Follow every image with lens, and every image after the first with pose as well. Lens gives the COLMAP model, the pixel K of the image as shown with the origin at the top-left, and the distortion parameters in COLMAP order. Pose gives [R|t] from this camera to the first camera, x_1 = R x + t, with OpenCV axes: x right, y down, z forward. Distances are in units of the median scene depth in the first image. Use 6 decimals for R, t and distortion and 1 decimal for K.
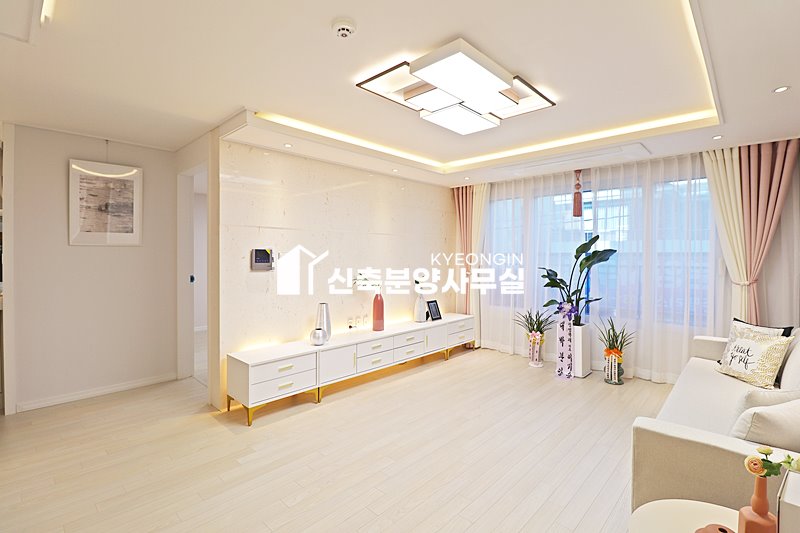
lens RADIAL K [[370.9, 0, 398.5], [0, 370.9, 257.7], [0, 0, 1]] dist [-0.001094, -0.012244]
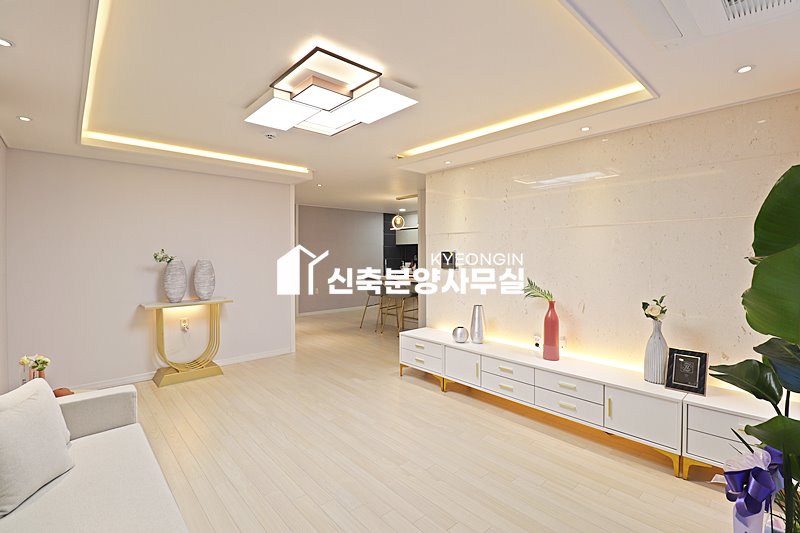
lens RADIAL K [[370.9, 0, 398.5], [0, 370.9, 257.7], [0, 0, 1]] dist [-0.001094, -0.012244]
pose [[-0.078188, 0.003835, -0.996931, 0.793388], [-0.014233, 0.999886, 0.004962, -0.006387], [0.996837, 0.014578, -0.078125, 0.852013]]
